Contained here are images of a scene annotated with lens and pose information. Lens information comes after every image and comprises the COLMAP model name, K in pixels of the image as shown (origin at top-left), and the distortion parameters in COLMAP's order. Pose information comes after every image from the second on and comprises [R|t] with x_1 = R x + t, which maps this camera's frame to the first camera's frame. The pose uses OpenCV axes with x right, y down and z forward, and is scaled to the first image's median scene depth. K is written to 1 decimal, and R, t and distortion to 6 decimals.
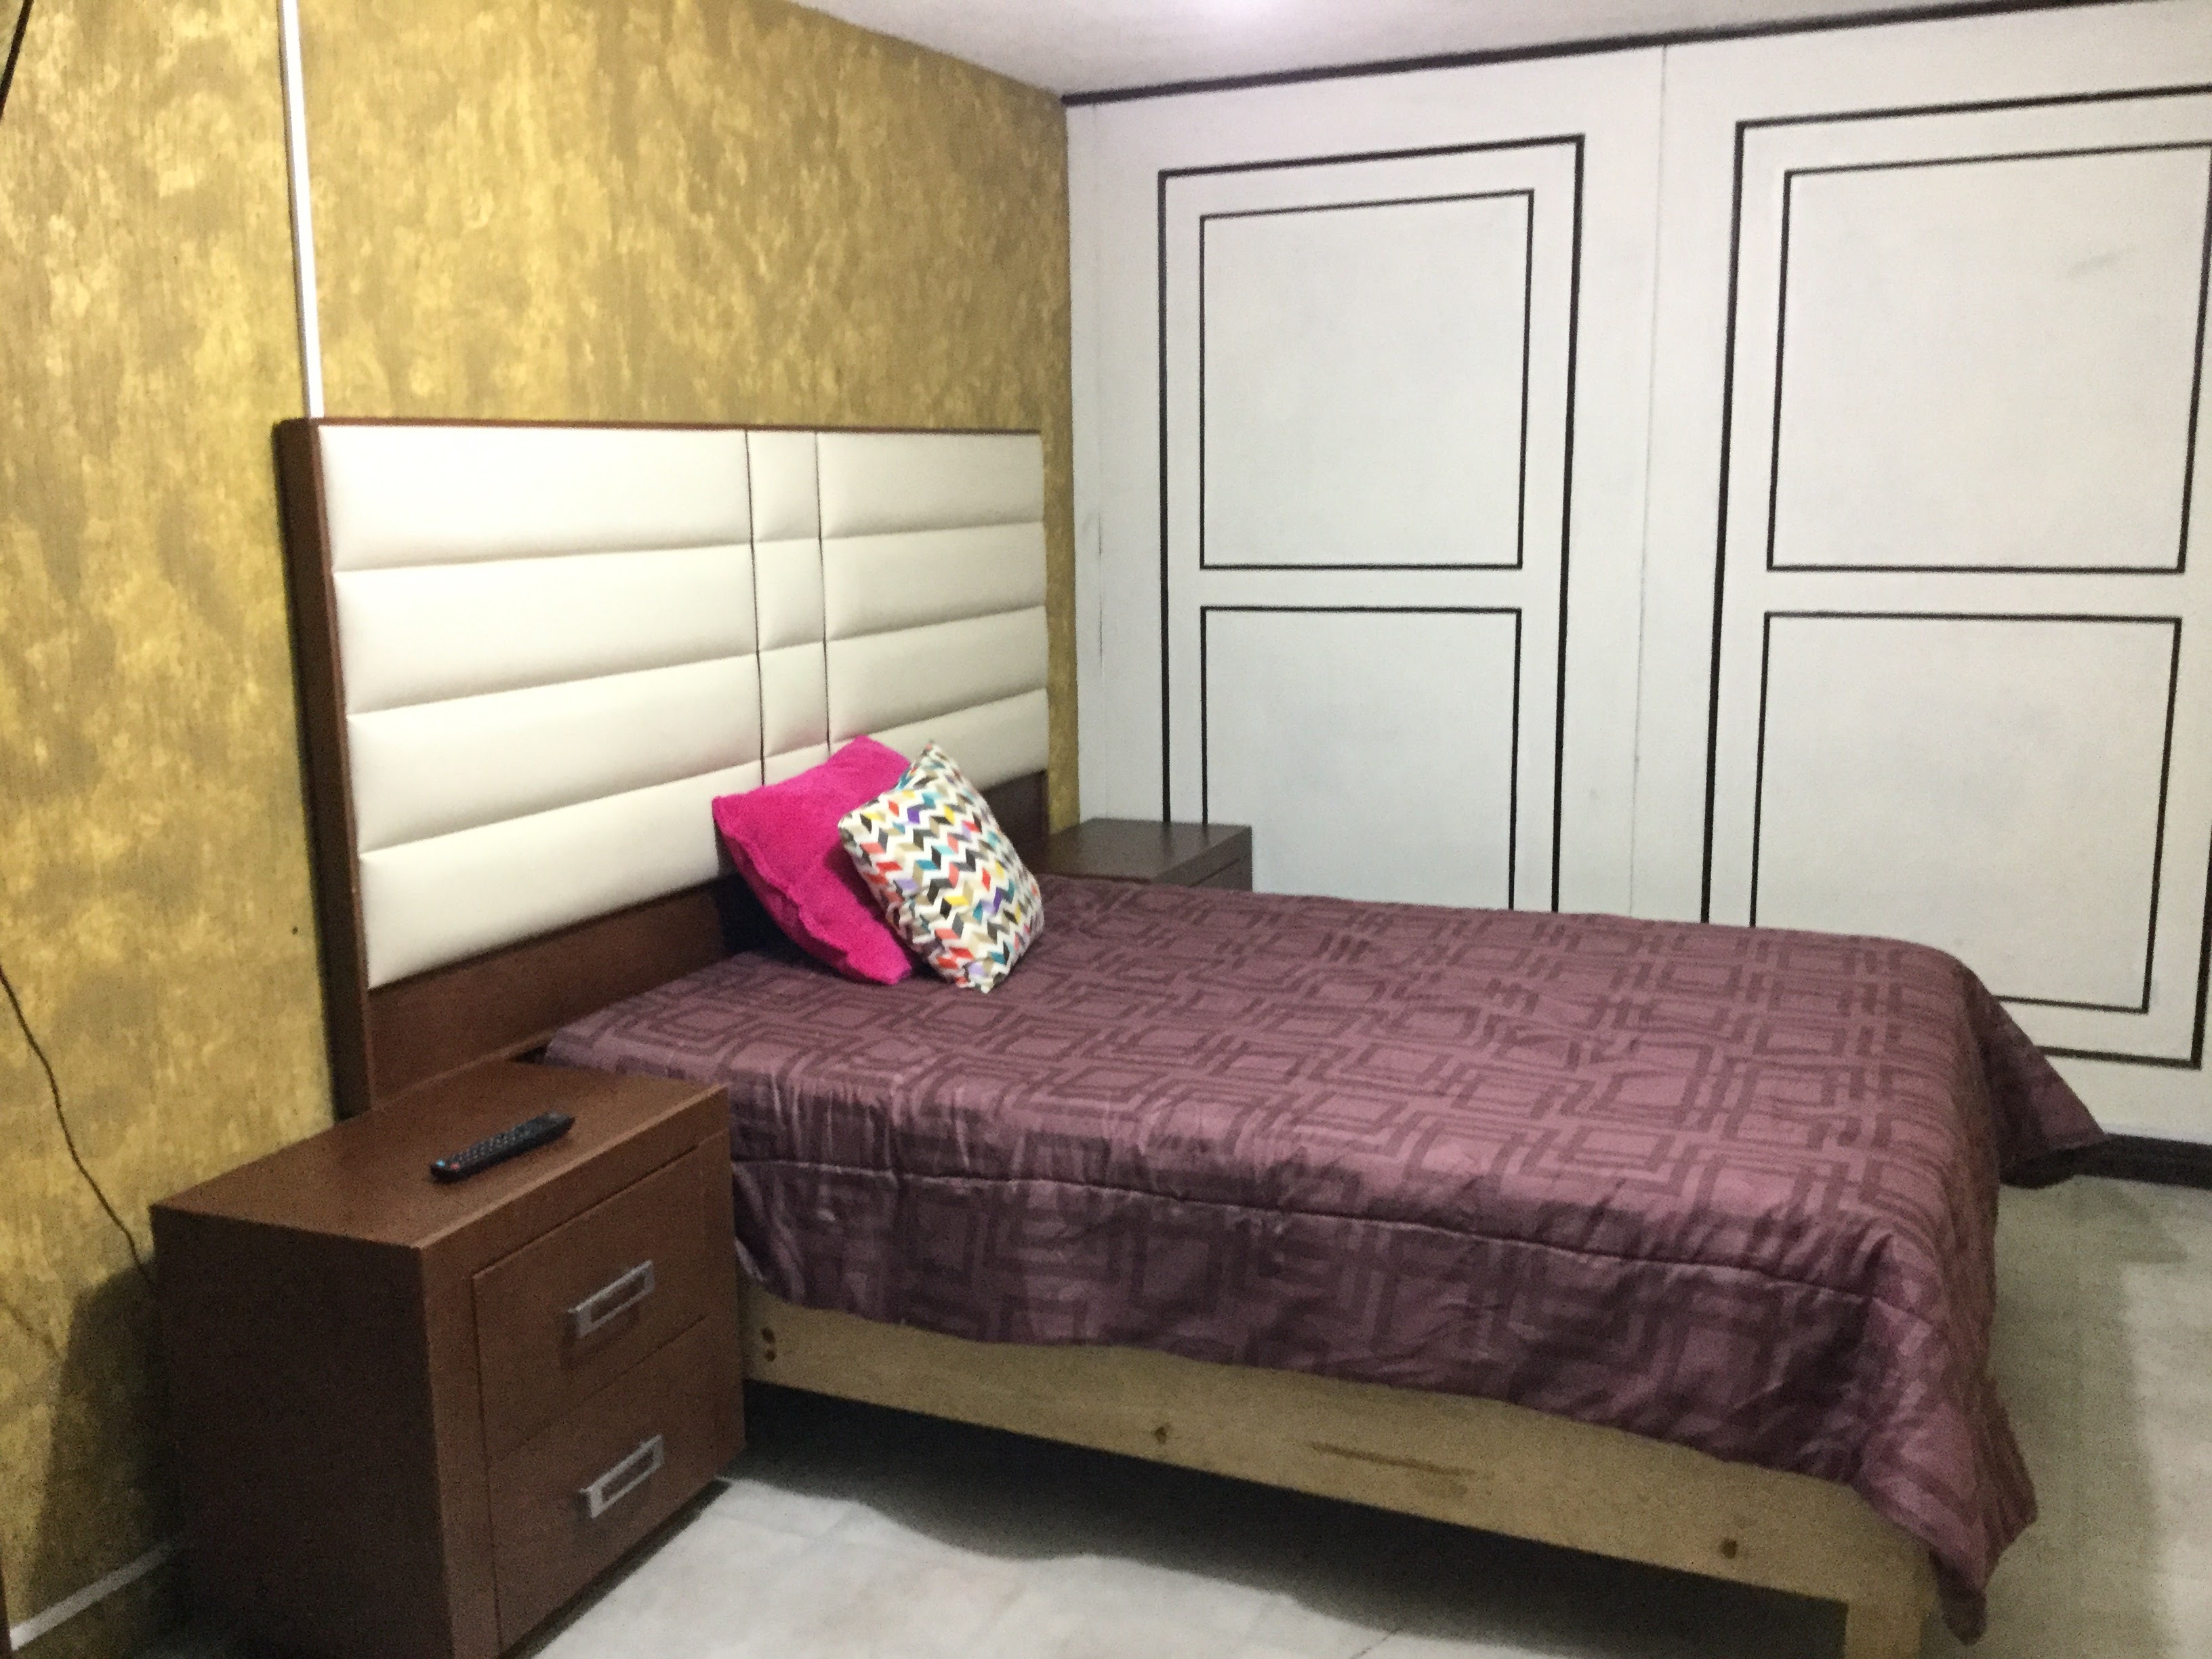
lens RADIAL K [[1998.9, 0, 1117.4], [0, 1998.9, 893.6], [0, 0, 1]] dist [0.085287, -0.147219]
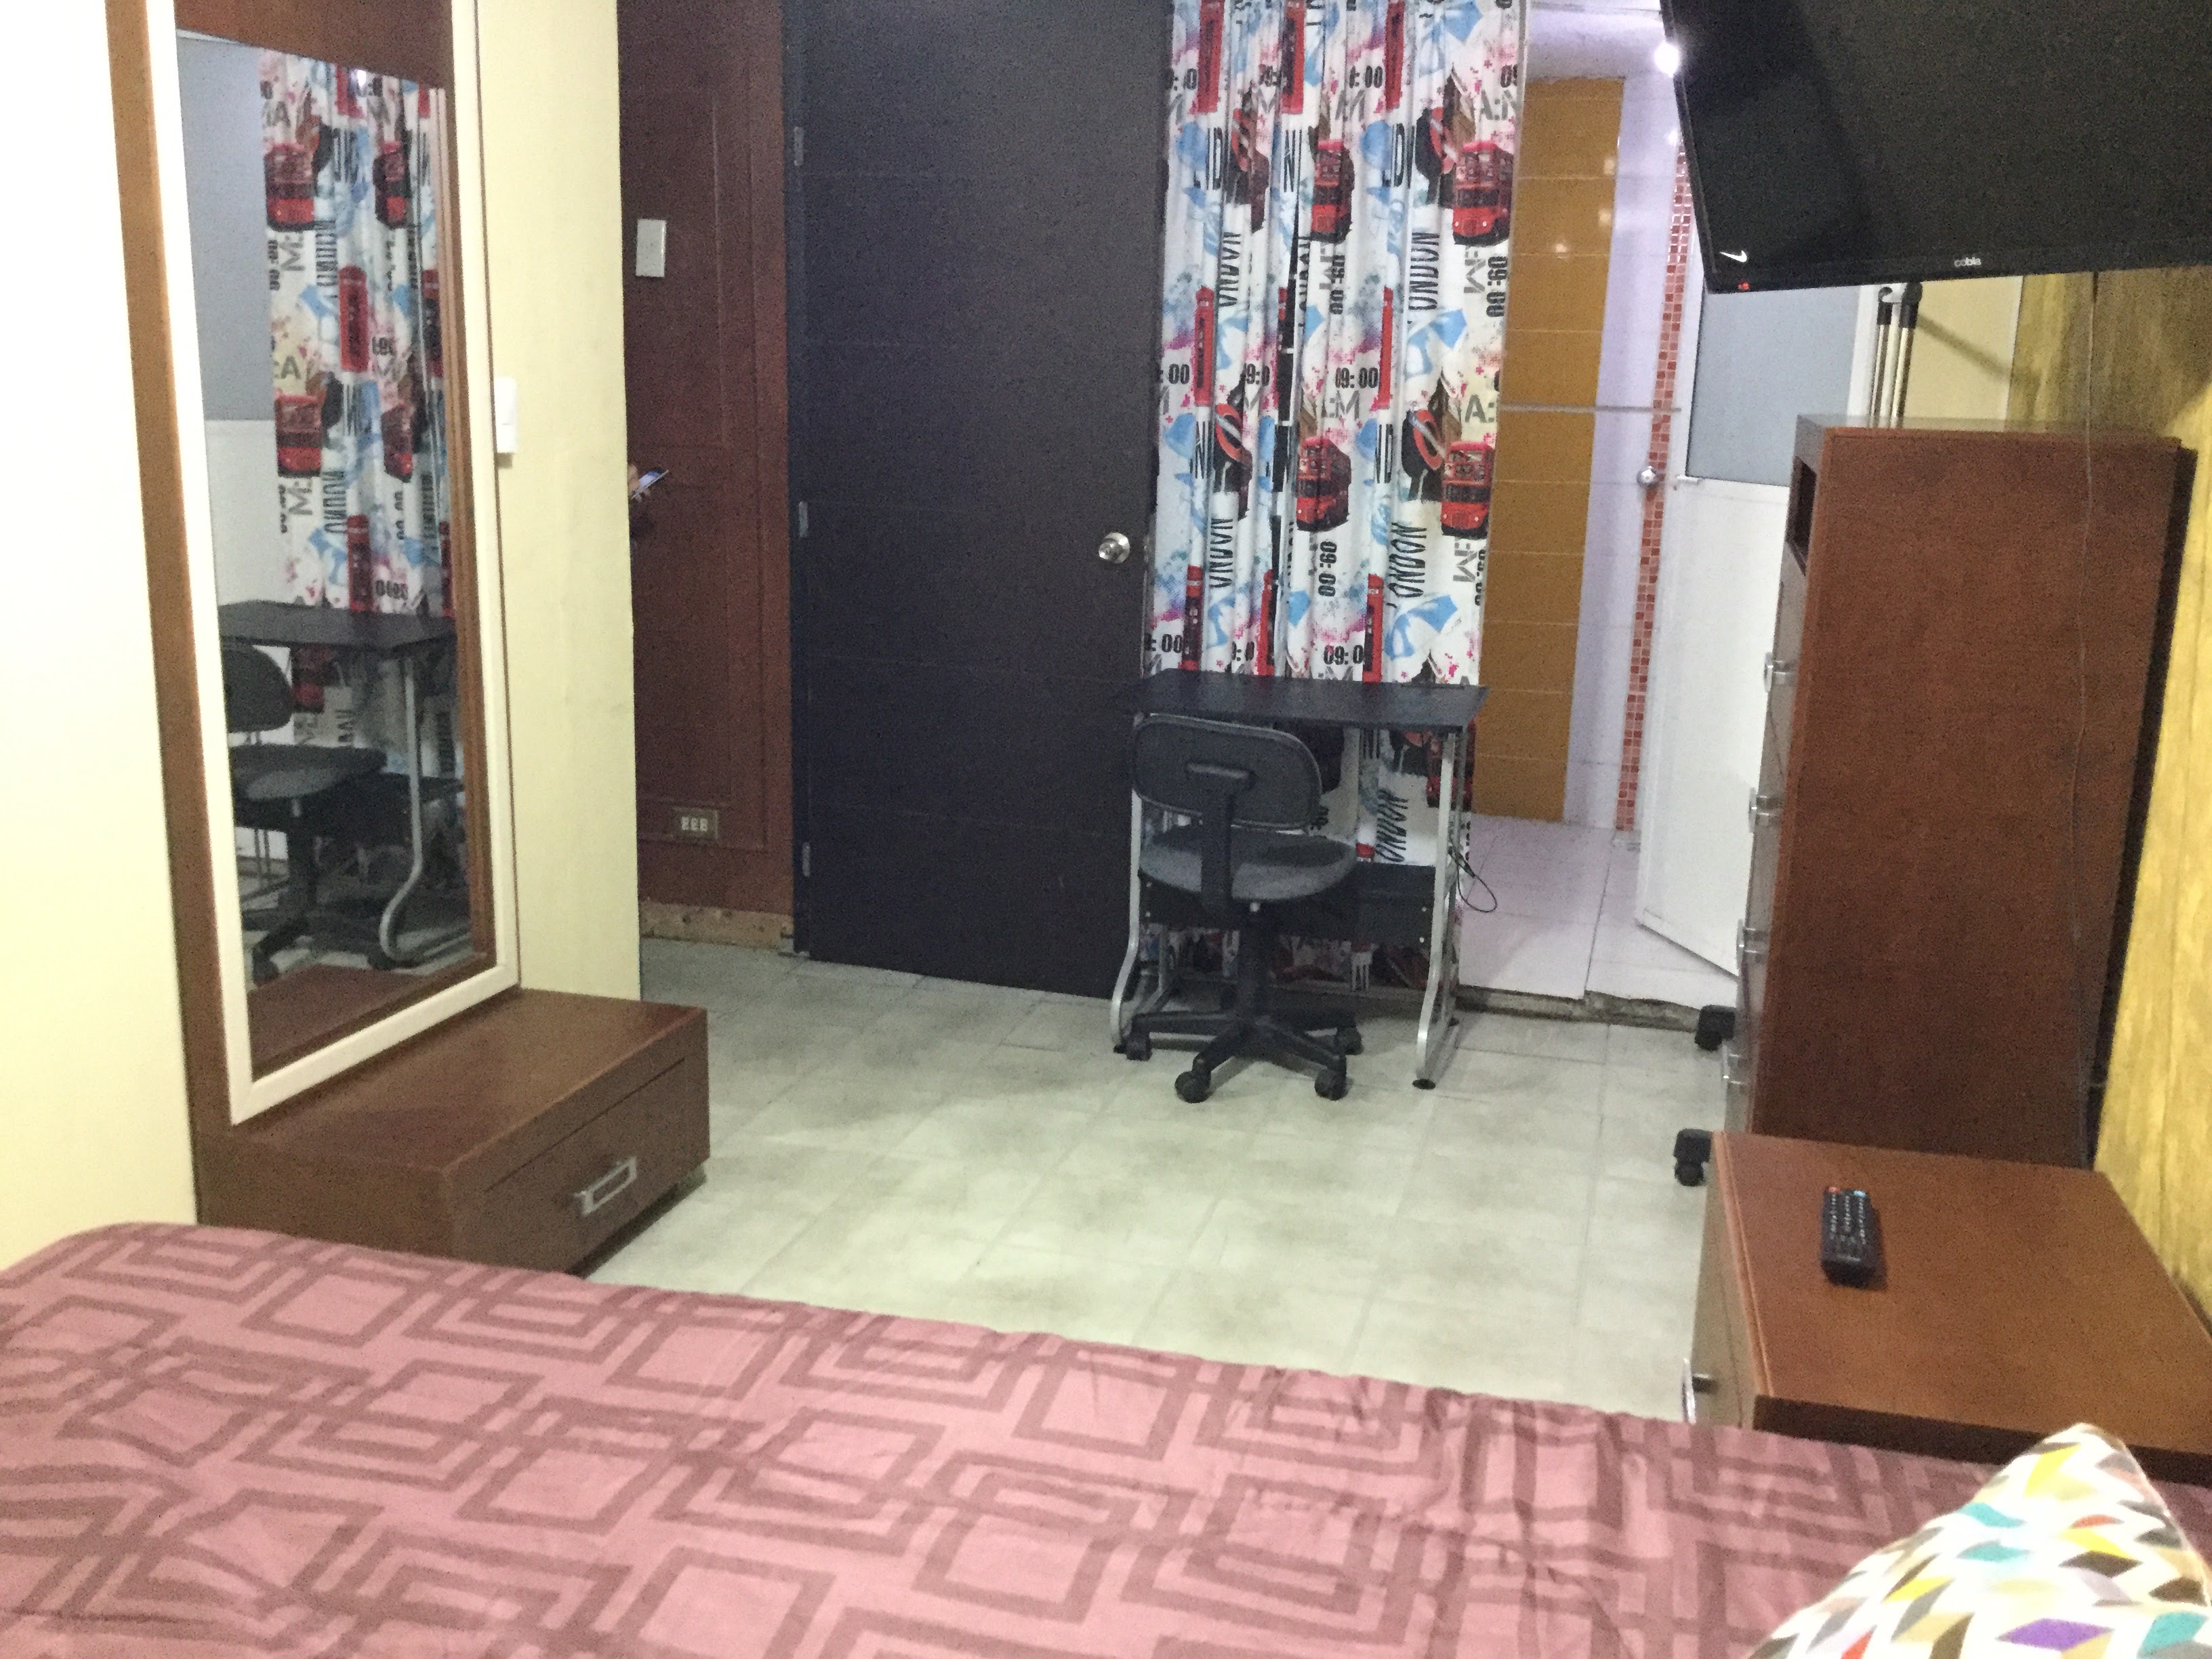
lens RADIAL K [[1998.9, 0, 1105.4], [0, 1998.9, 867.5], [0, 0, 1]] dist [0.085287, -0.147219]
pose [[-0.987121, 0.030962, -0.156950, 0.074823], [-0.043504, 0.892162, 0.449616, -0.274226], [0.153946, 0.450654, -0.879325, 1.294698]]
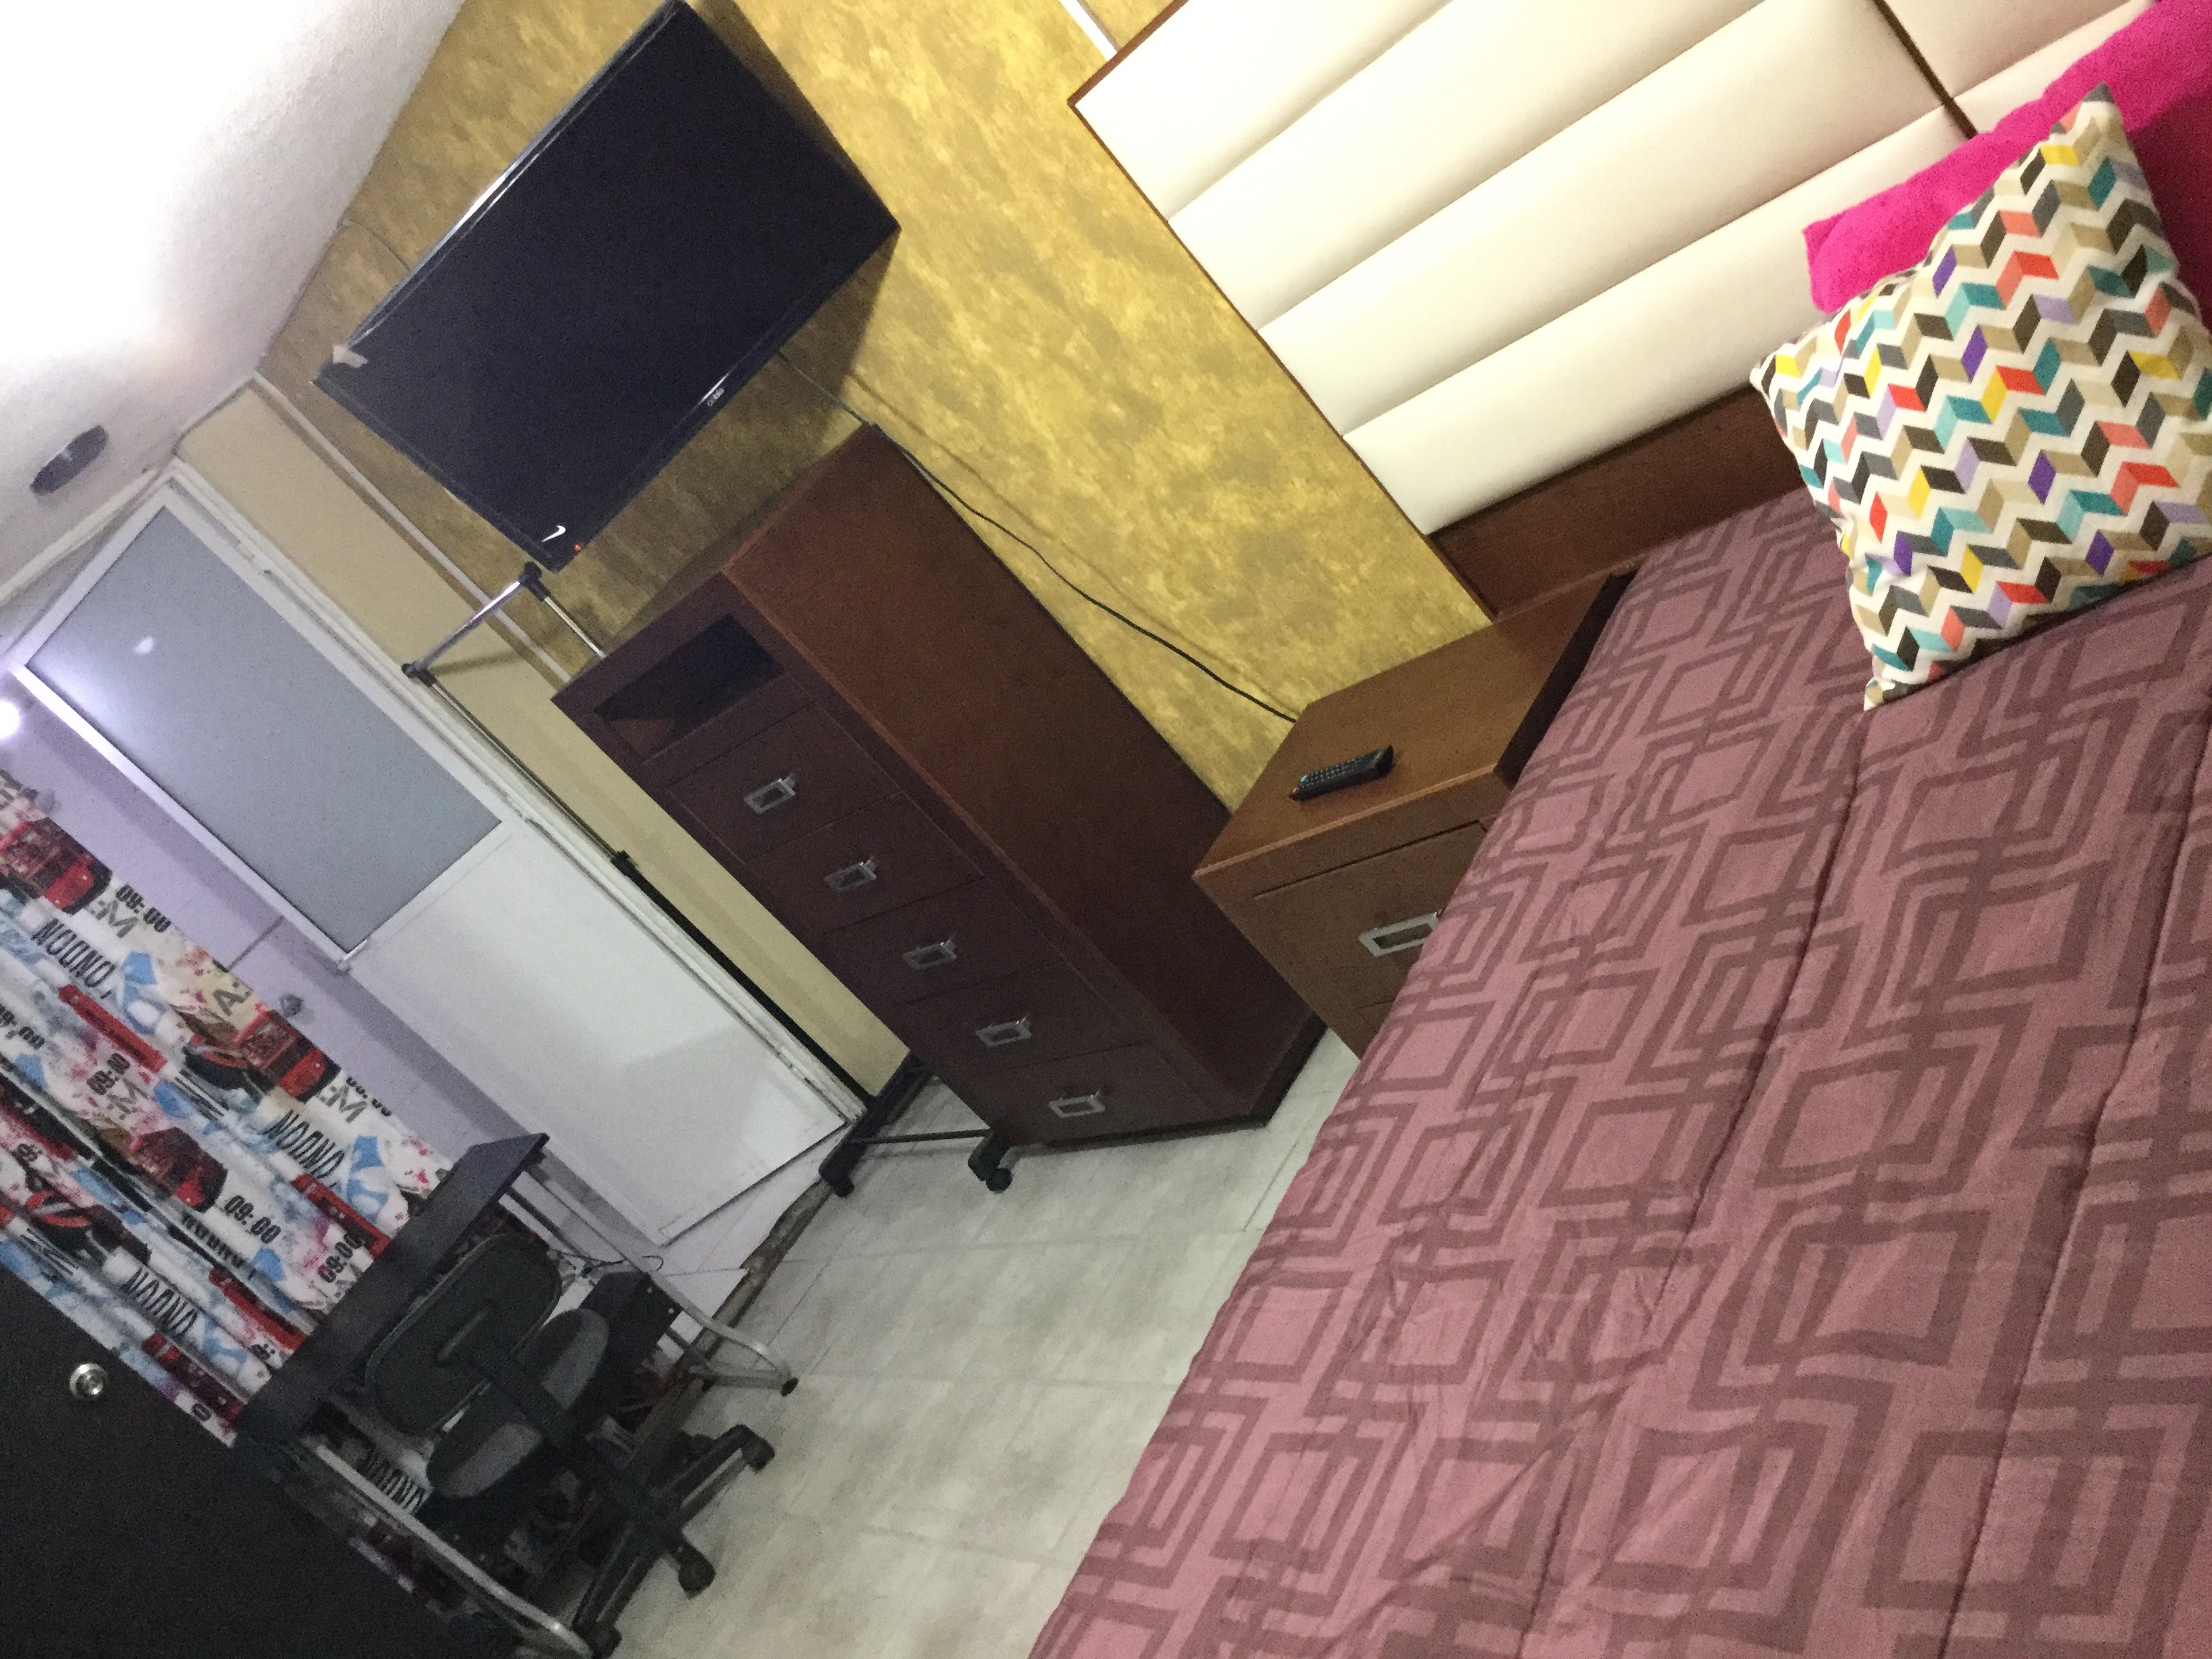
lens RADIAL K [[1998.9, 0, 1117.1], [0, 1998.9, 828.6], [0, 0, 1]] dist [0.085287, -0.147219]
pose [[-0.217451, 0.544524, -0.810067, 0.511864], [0.488063, 0.779382, 0.392884, -0.280300], [0.845286, -0.309931, -0.435240, 1.123362]]
